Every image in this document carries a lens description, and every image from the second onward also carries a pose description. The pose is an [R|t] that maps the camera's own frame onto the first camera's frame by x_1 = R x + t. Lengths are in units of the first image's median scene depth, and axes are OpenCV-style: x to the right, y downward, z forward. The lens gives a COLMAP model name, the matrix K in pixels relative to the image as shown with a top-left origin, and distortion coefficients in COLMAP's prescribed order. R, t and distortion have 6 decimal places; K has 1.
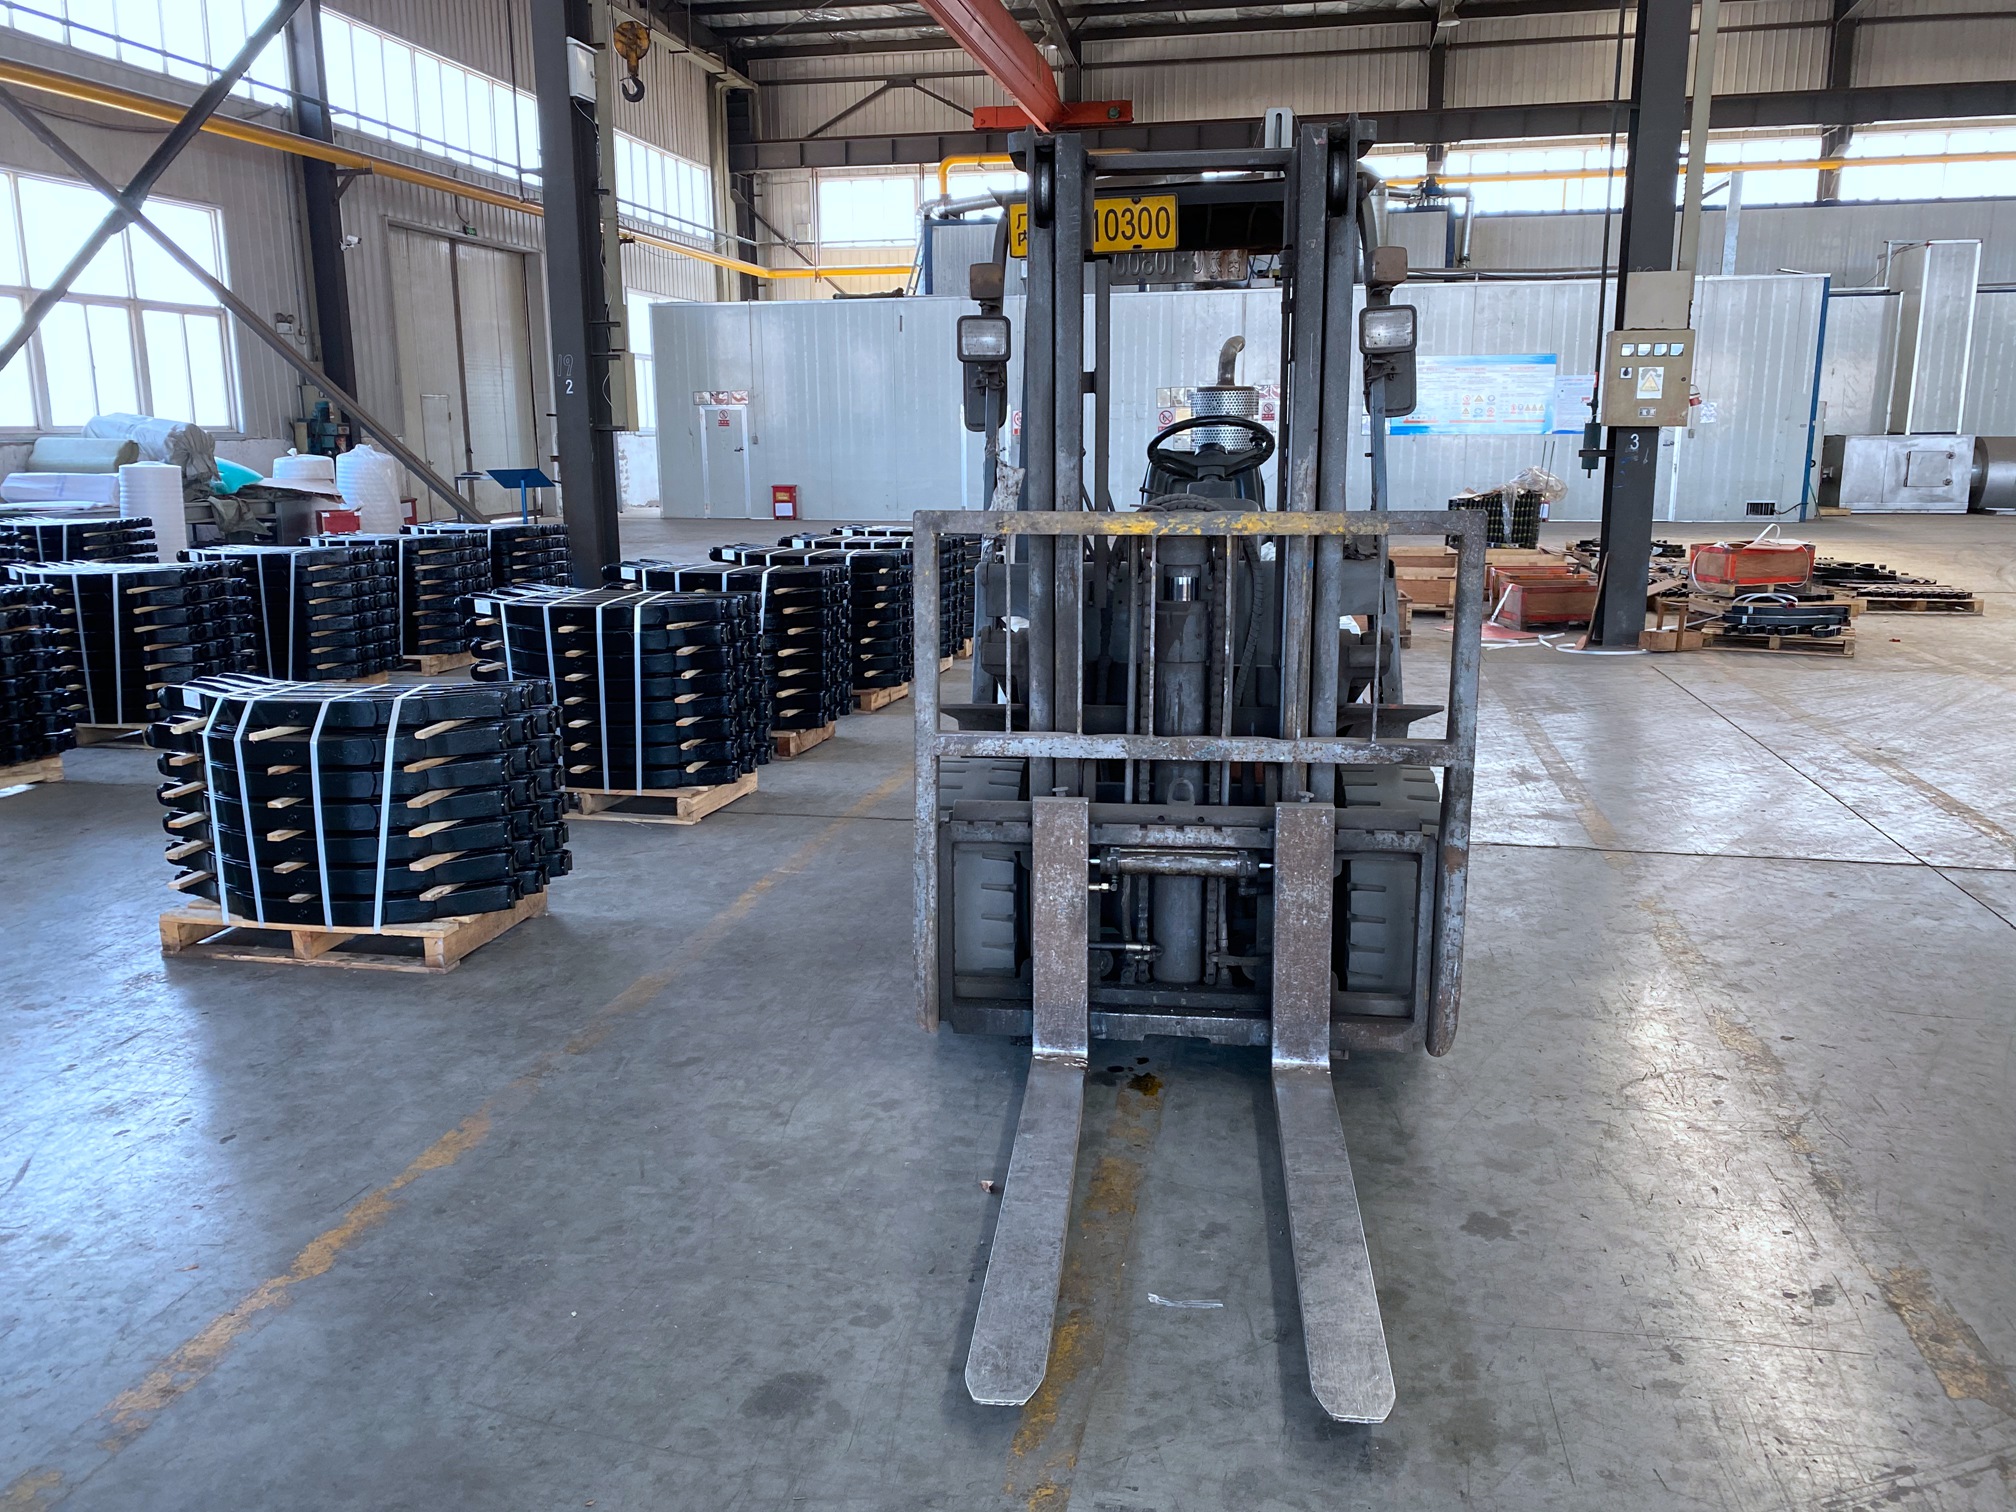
lens RADIAL K [[1542.8, 0, 1004.7], [0, 1542.8, 758.1], [0, 0, 1]] dist [0.017745, -0.020962]
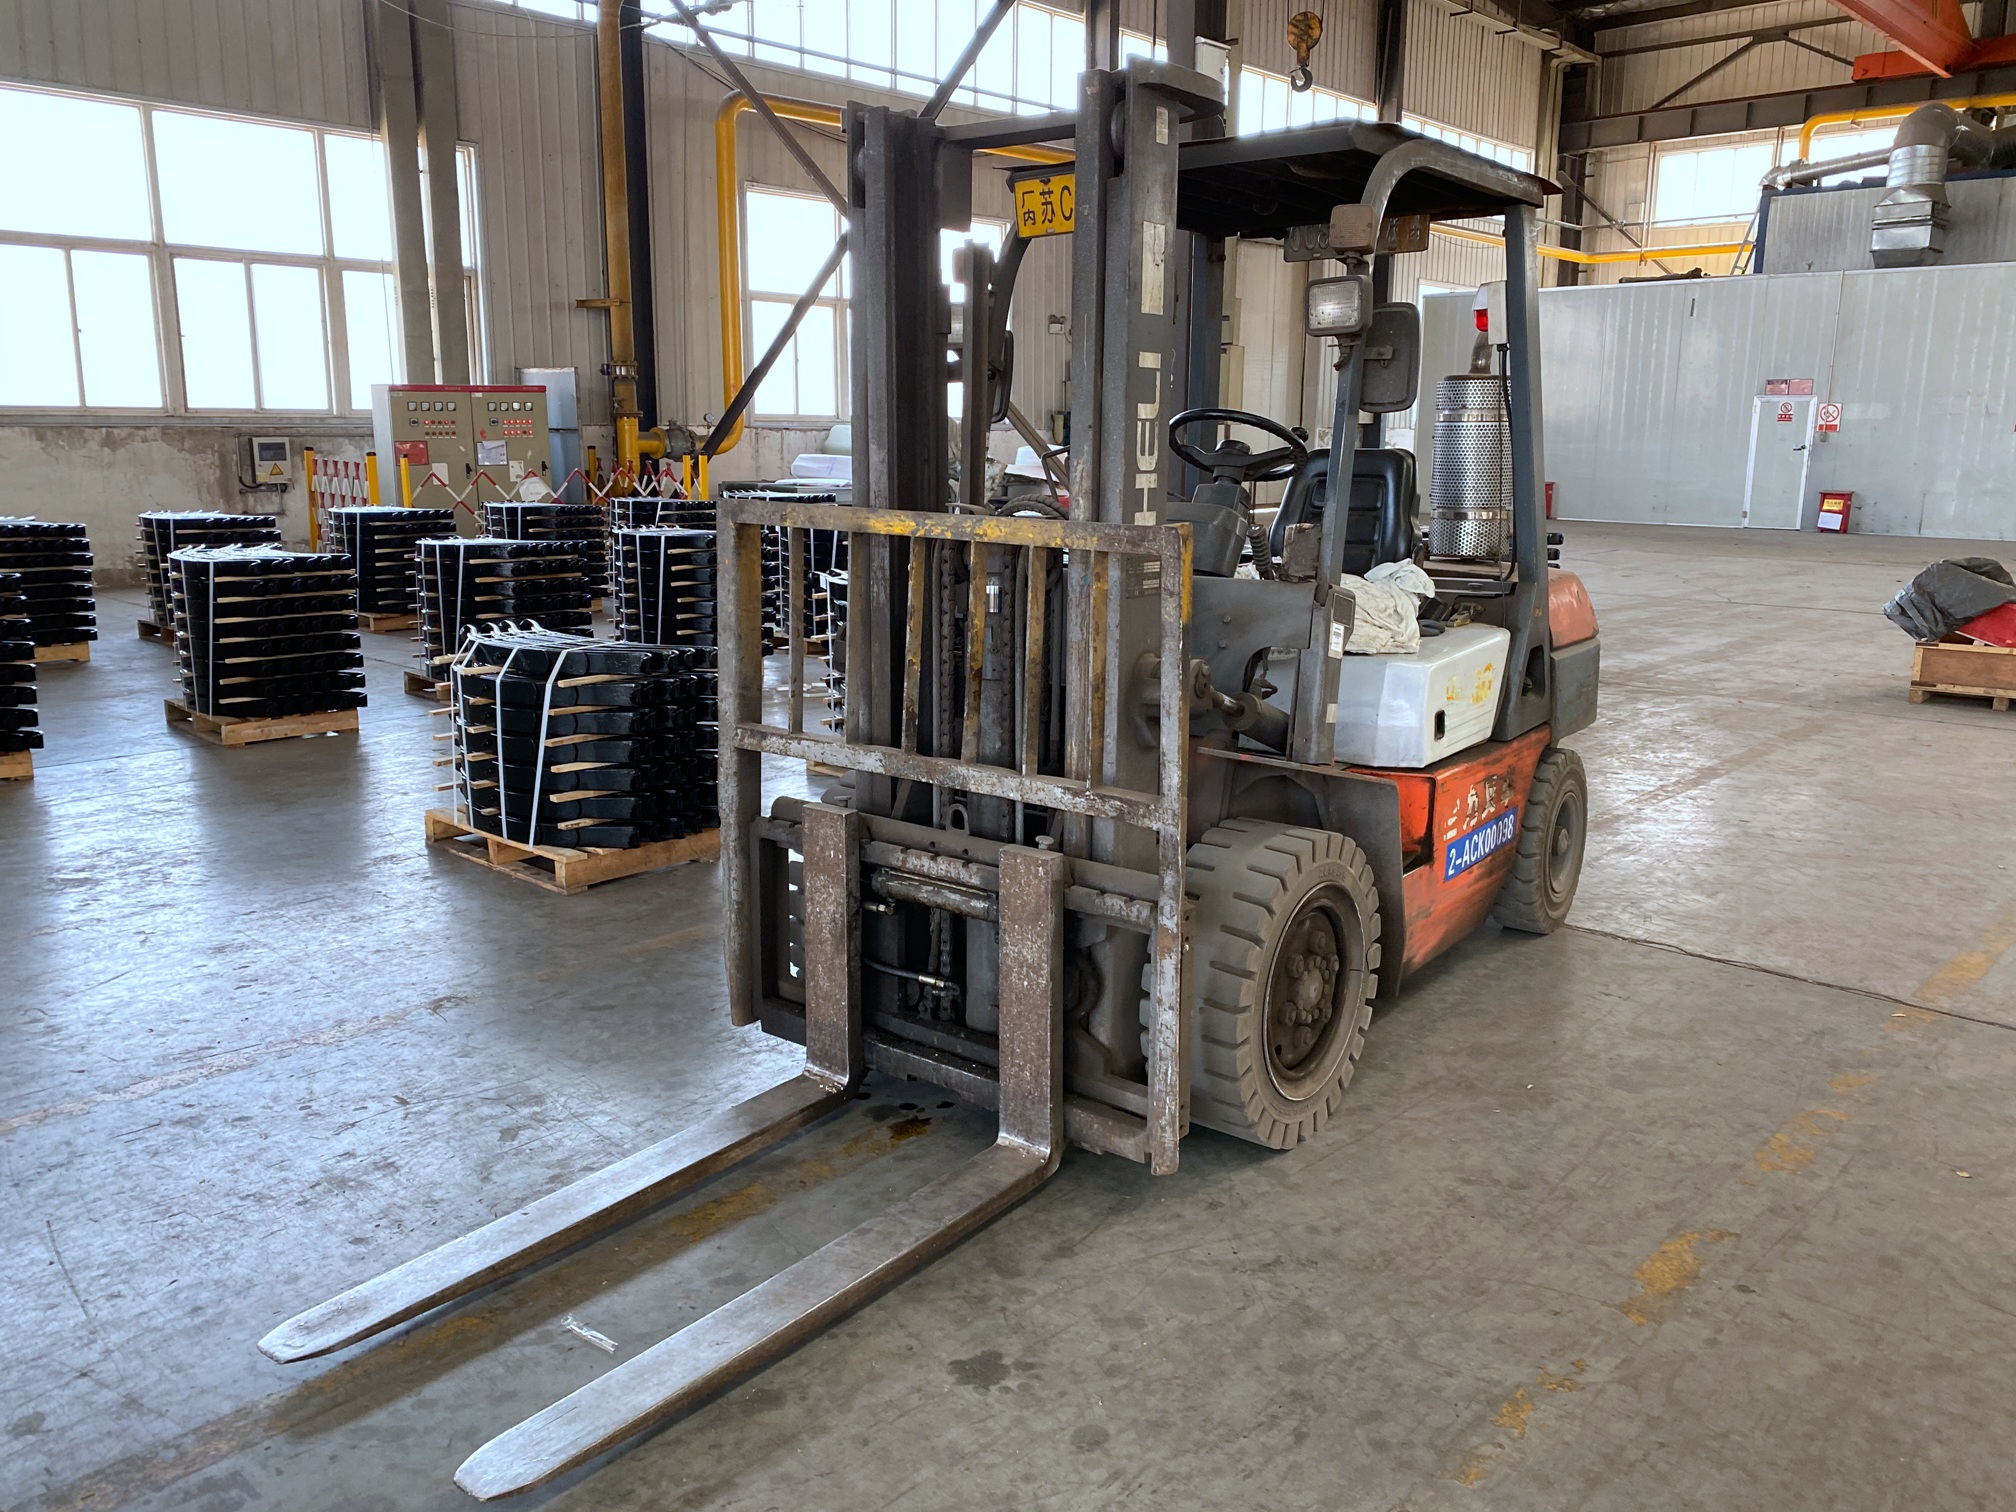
lens RADIAL K [[1542.8, 0, 1006.4], [0, 1542.8, 753.7], [0, 0, 1]] dist [0.017745, -0.020962]
pose [[0.854290, 0.119615, -0.505847, 0.093922], [-0.119077, 0.992318, 0.033547, -0.007959], [0.505974, 0.031575, 0.861971, 0.035785]]
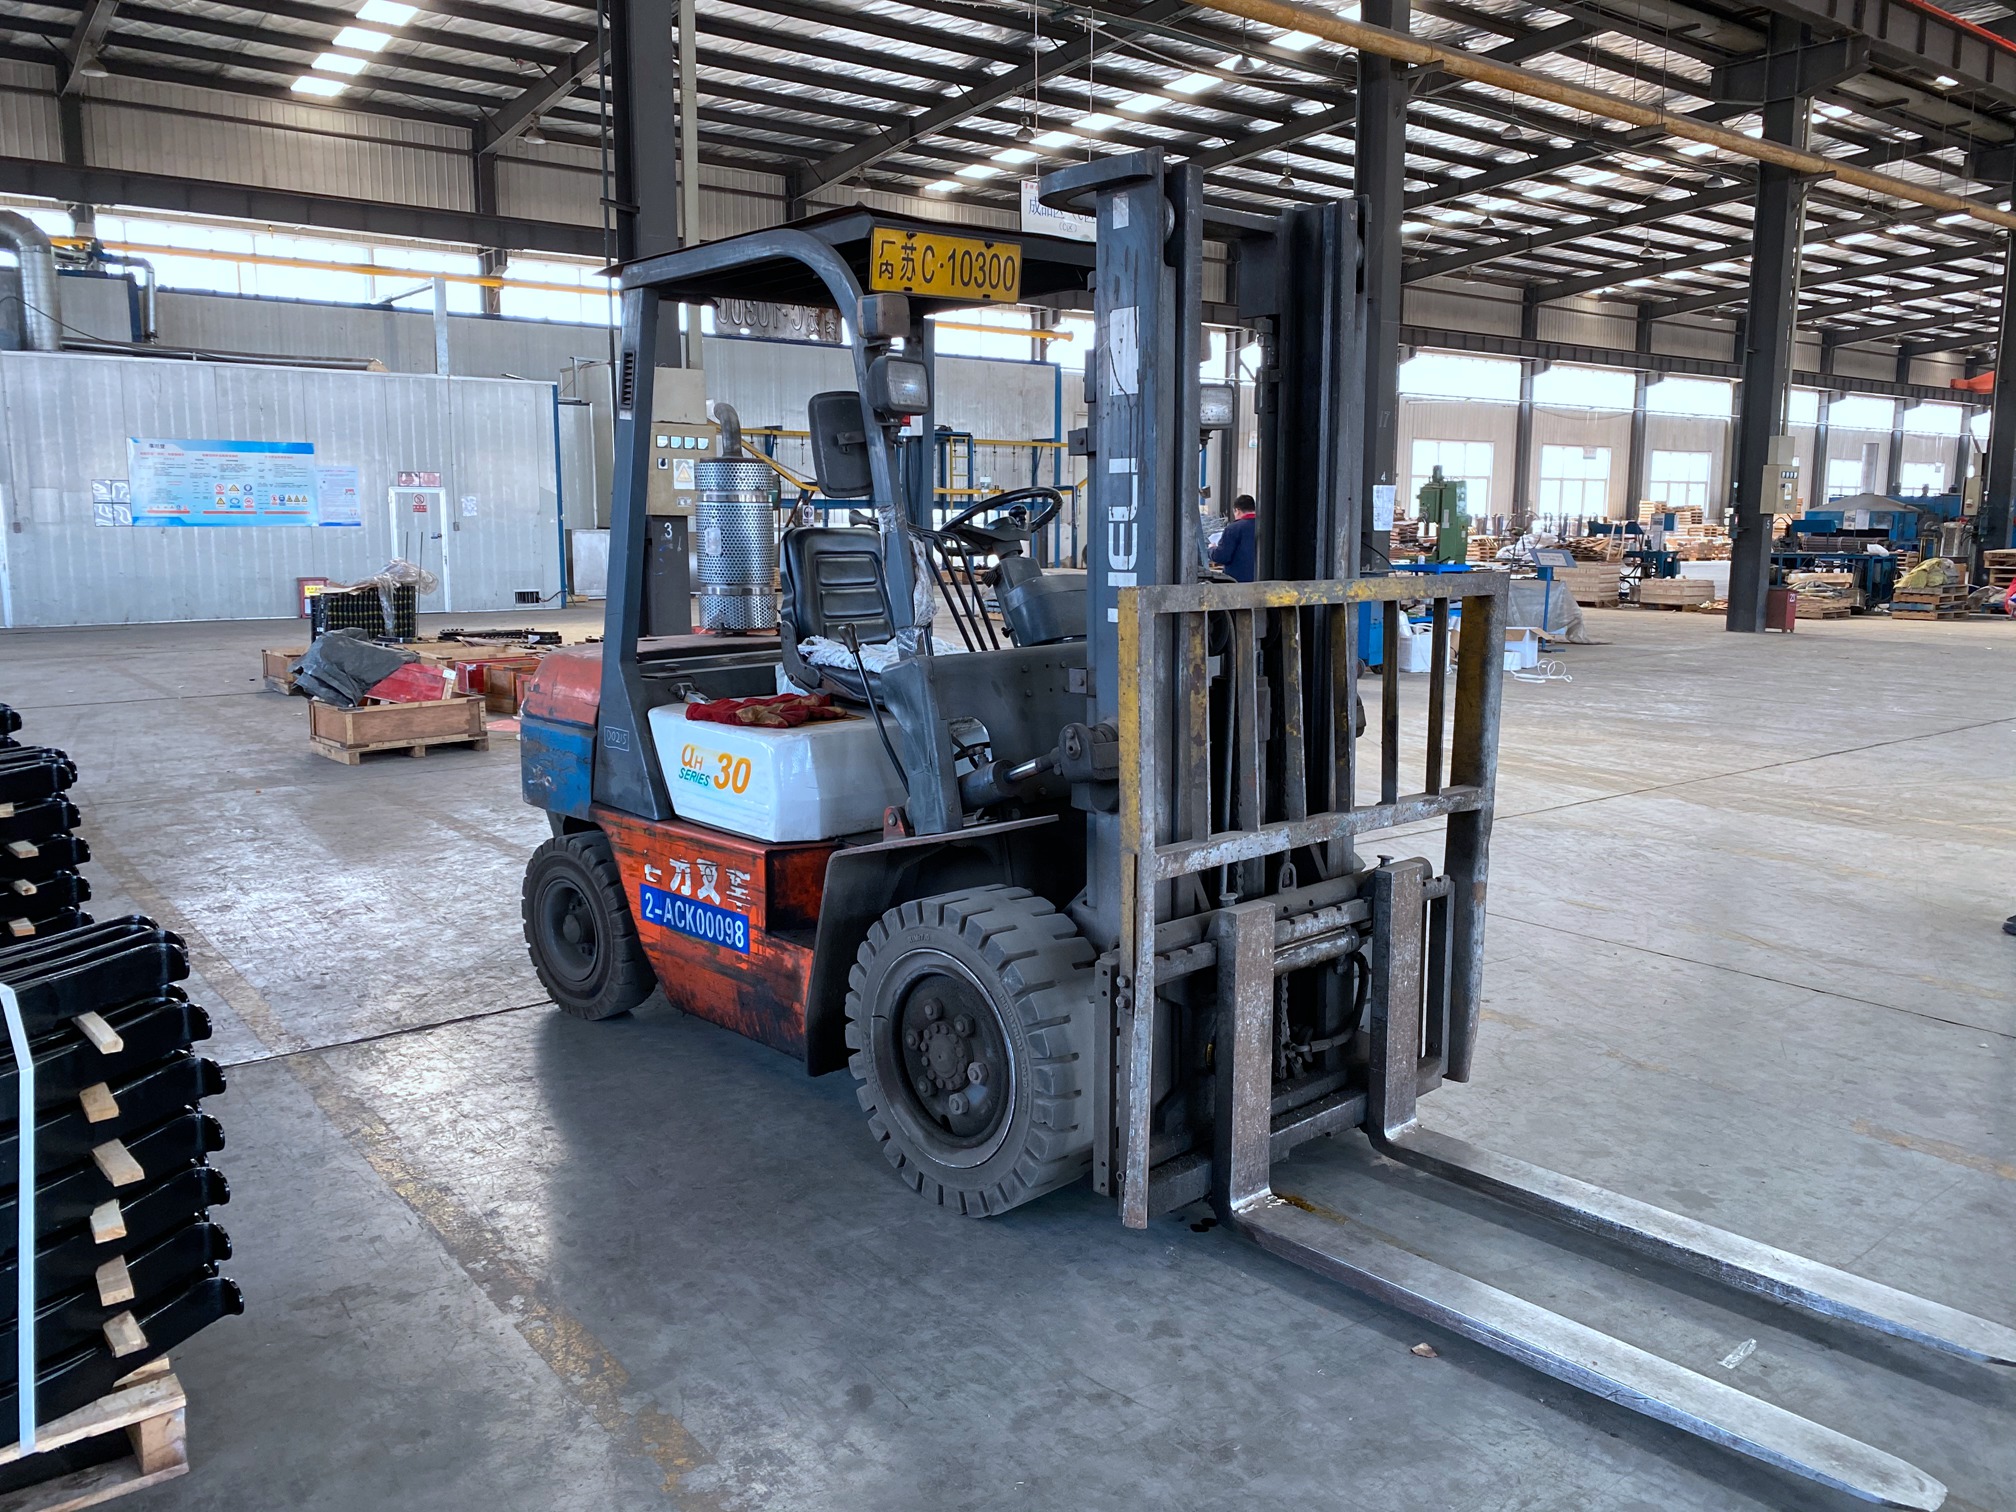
lens RADIAL K [[1542.8, 0, 1003.7], [0, 1542.8, 746.4], [0, 0, 1]] dist [0.017745, -0.020962]
pose [[0.645907, -0.102584, 0.756492, -0.110069], [0.153891, 0.988084, 0.002595, -0.013592], [-0.747745, 0.114741, 0.653997, 0.079700]]
